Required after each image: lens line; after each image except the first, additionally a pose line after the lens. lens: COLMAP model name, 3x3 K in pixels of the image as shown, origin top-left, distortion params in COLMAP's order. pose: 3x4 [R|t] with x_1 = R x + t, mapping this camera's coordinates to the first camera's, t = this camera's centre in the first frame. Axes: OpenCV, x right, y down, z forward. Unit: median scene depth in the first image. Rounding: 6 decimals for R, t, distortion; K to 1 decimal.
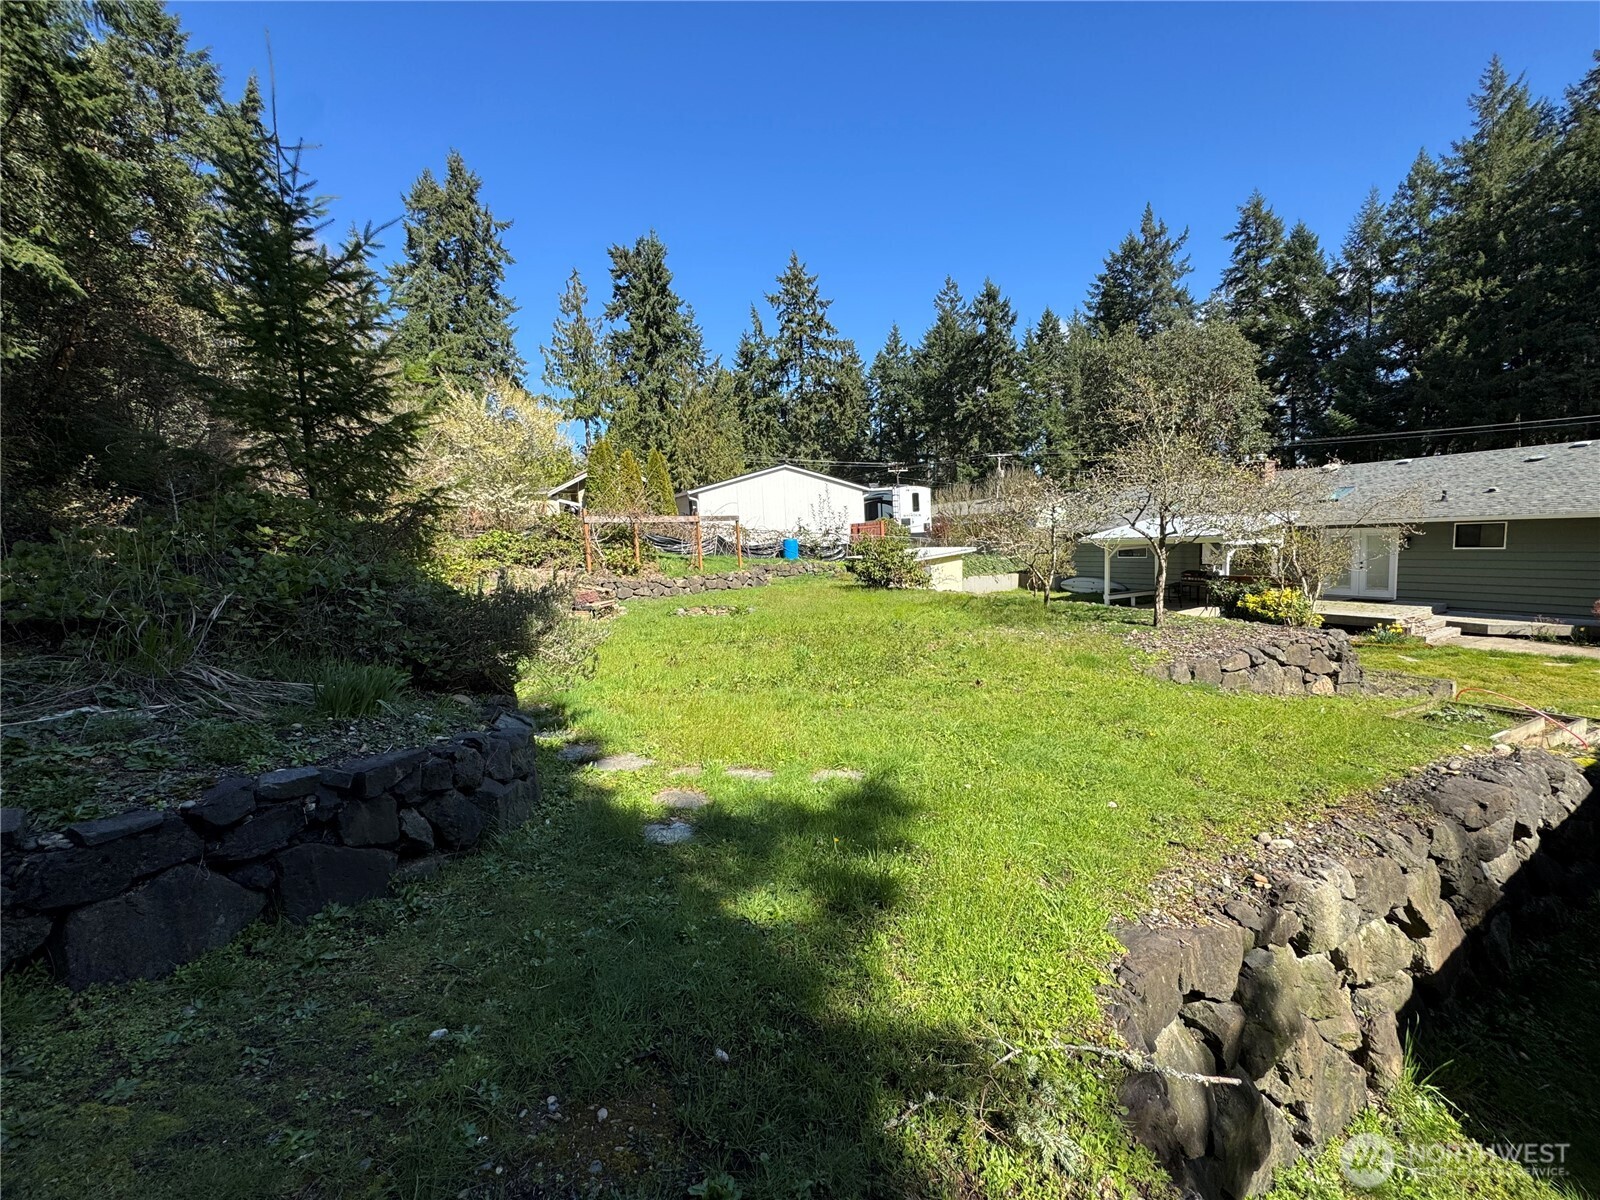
lens RADIAL K [[635.9, 0, 802.5], [0, 635.9, 600.8], [0, 0, 1]] dist [-0.009029, 0.001657]
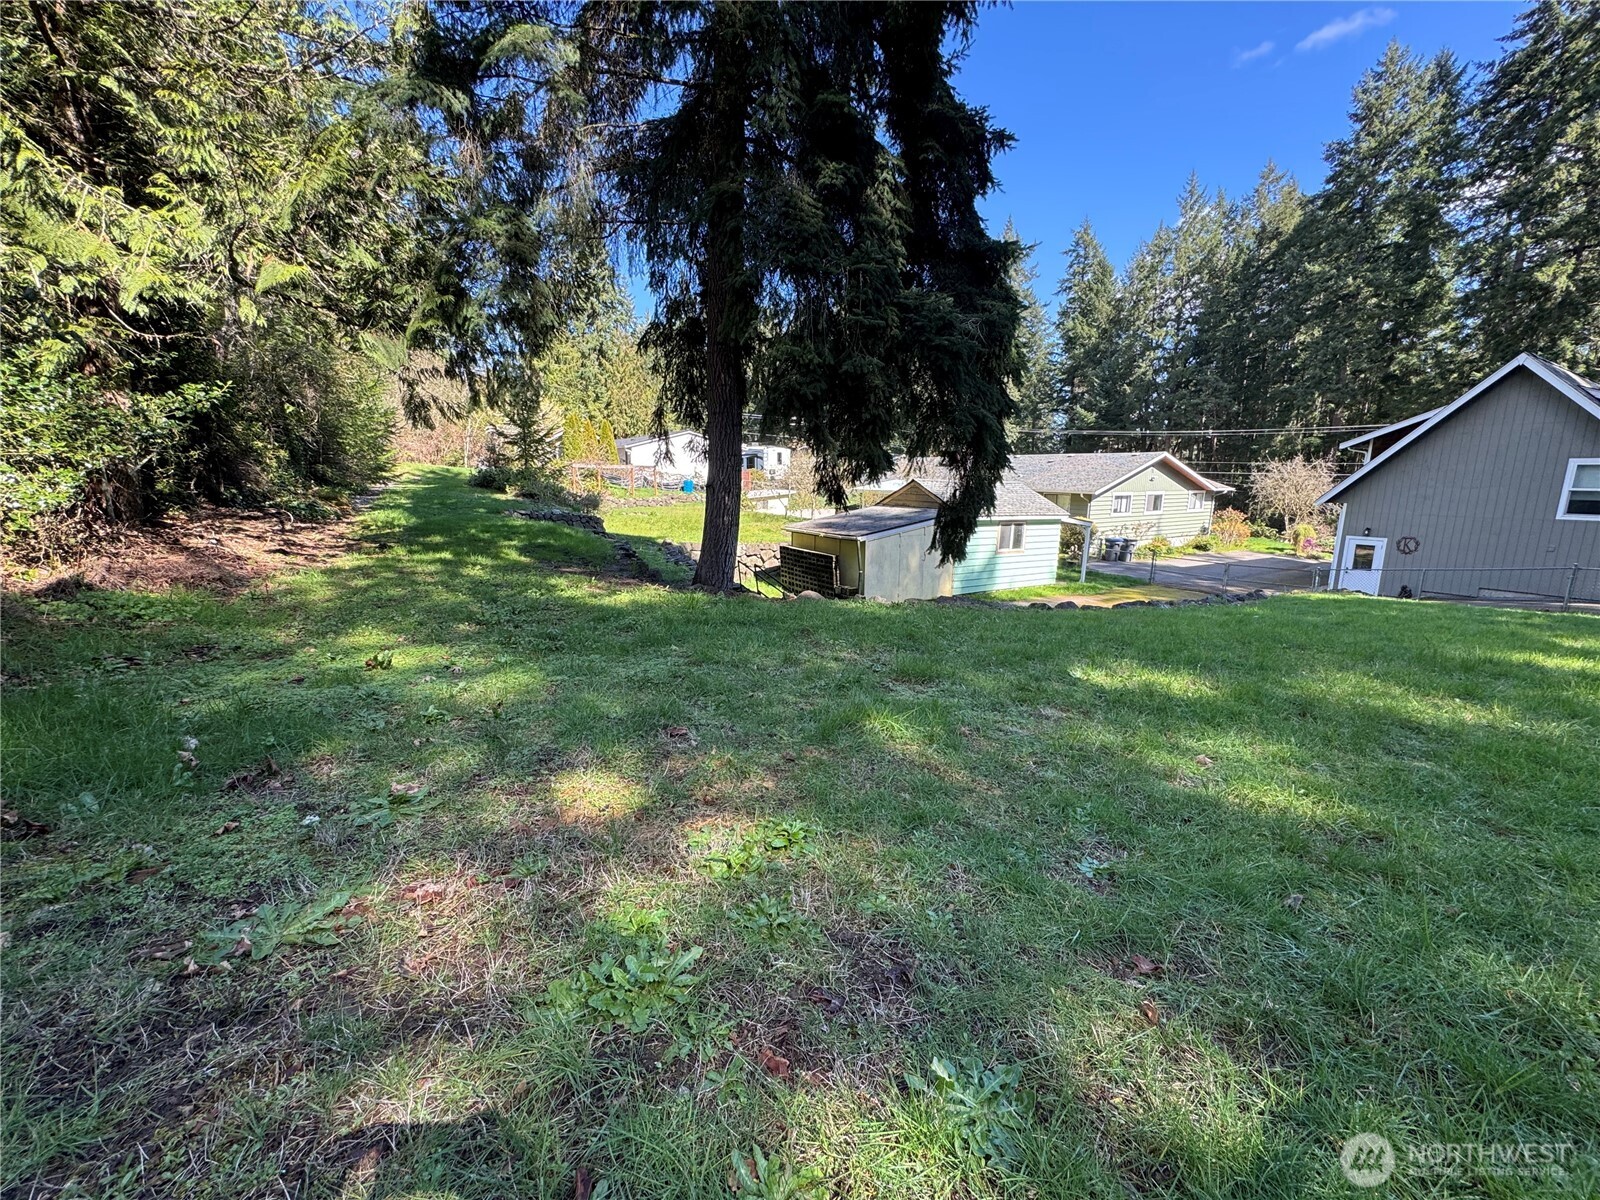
lens RADIAL K [[635.9, 0, 801.0], [0, 635.9, 600.0], [0, 0, 1]] dist [-0.009029, 0.001657]
pose [[0.993199, 0.032726, 0.111733, 0.063864], [-0.043116, 0.994837, 0.091874, 0.031725], [-0.108150, -0.096066, 0.989482, -0.453517]]
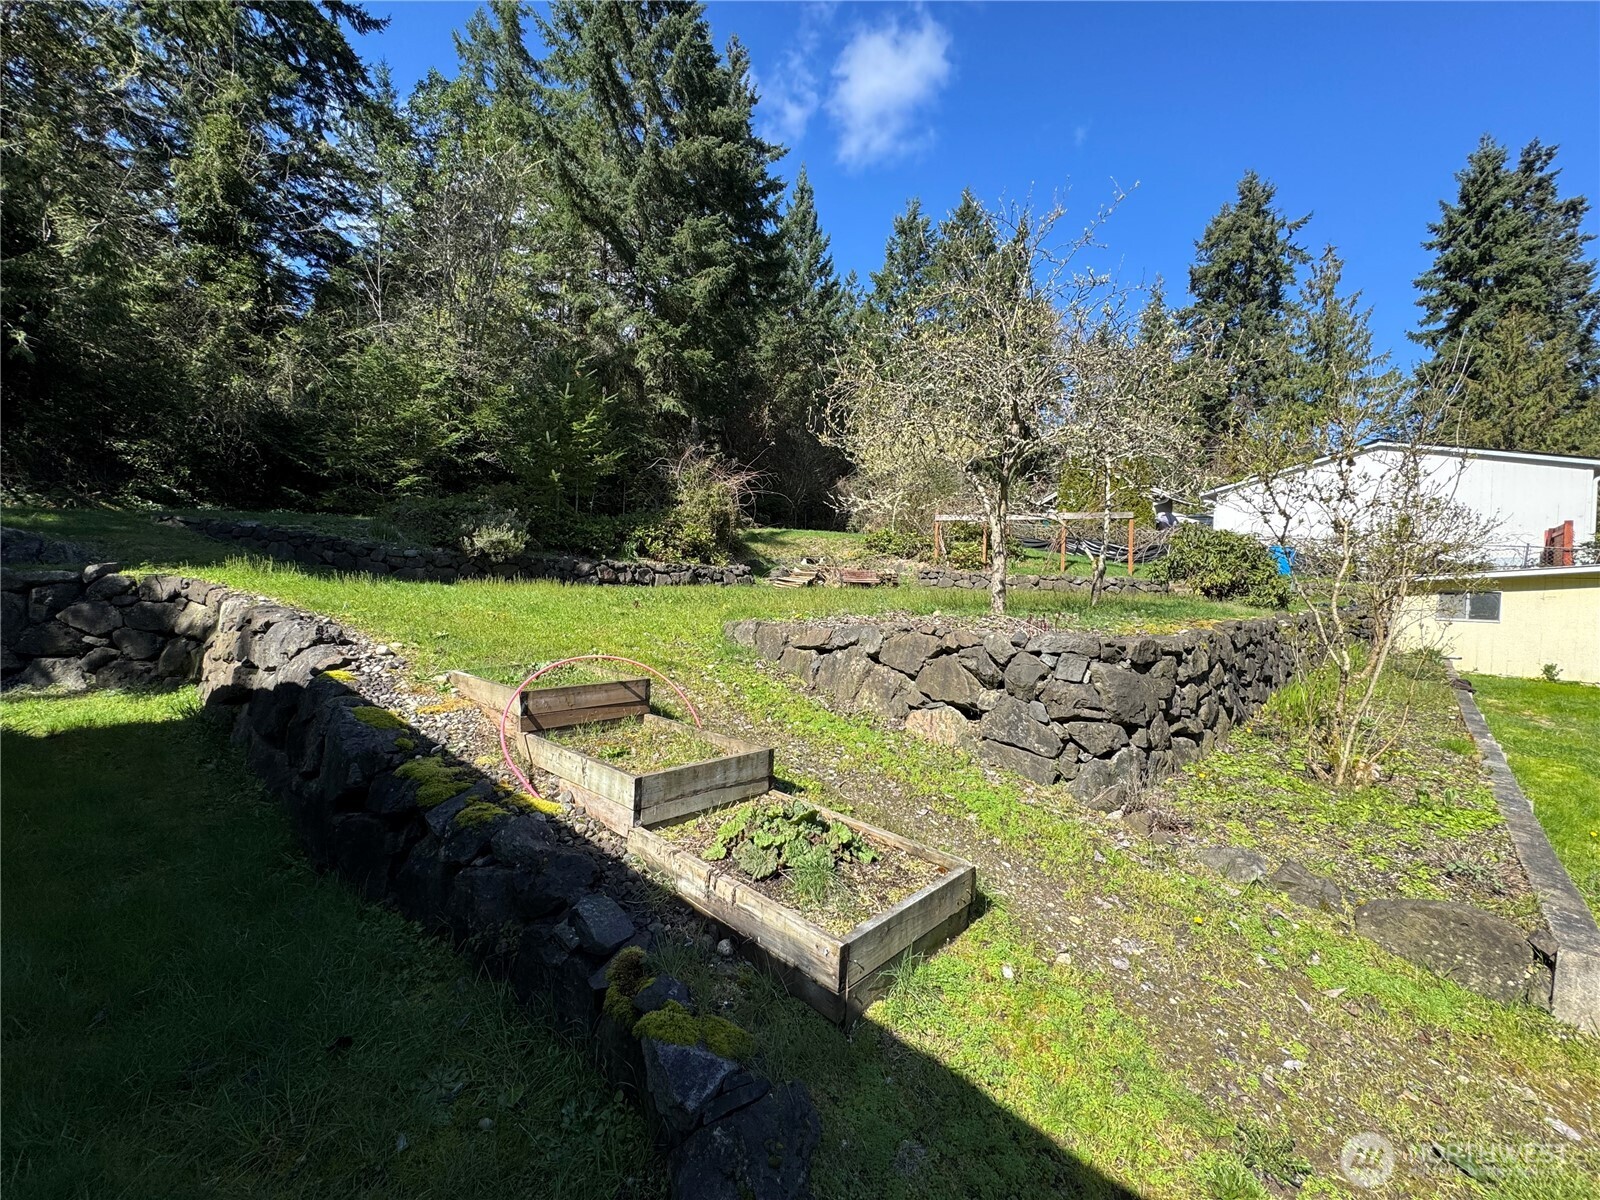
lens RADIAL K [[635.9, 0, 797.1], [0, 635.9, 603.7], [0, 0, 1]] dist [-0.009029, 0.001657]
pose [[0.346813, 0.081731, -0.934366, 0.285383], [-0.139641, 0.989593, 0.034730, 0.010003], [0.927481, 0.118431, 0.354617, 0.165045]]
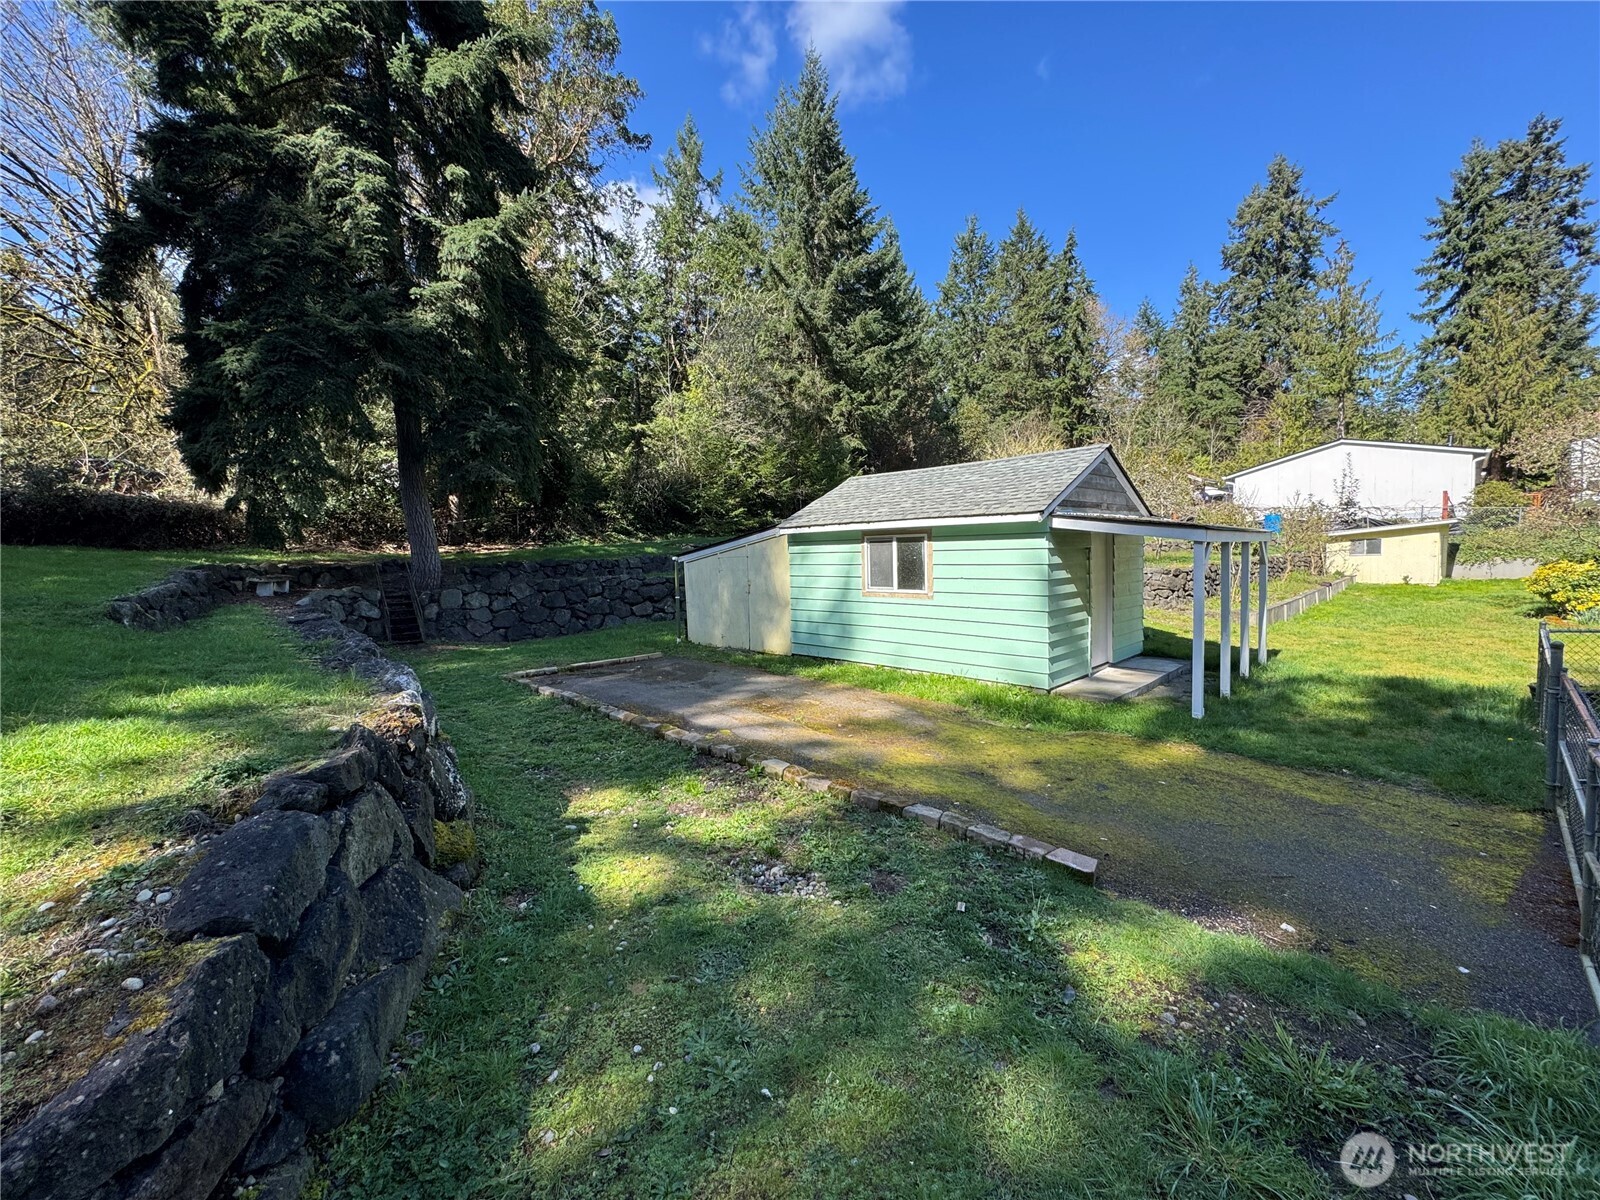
lens RADIAL K [[635.9, 0, 799.8], [0, 635.9, 605.8], [0, 0, 1]] dist [-0.009029, 0.001657]
pose [[0.296554, 0.103620, -0.949378, 0.506706], [-0.076211, 0.993494, 0.084629, 0.019233], [0.951971, 0.047256, 0.302521, -0.075403]]
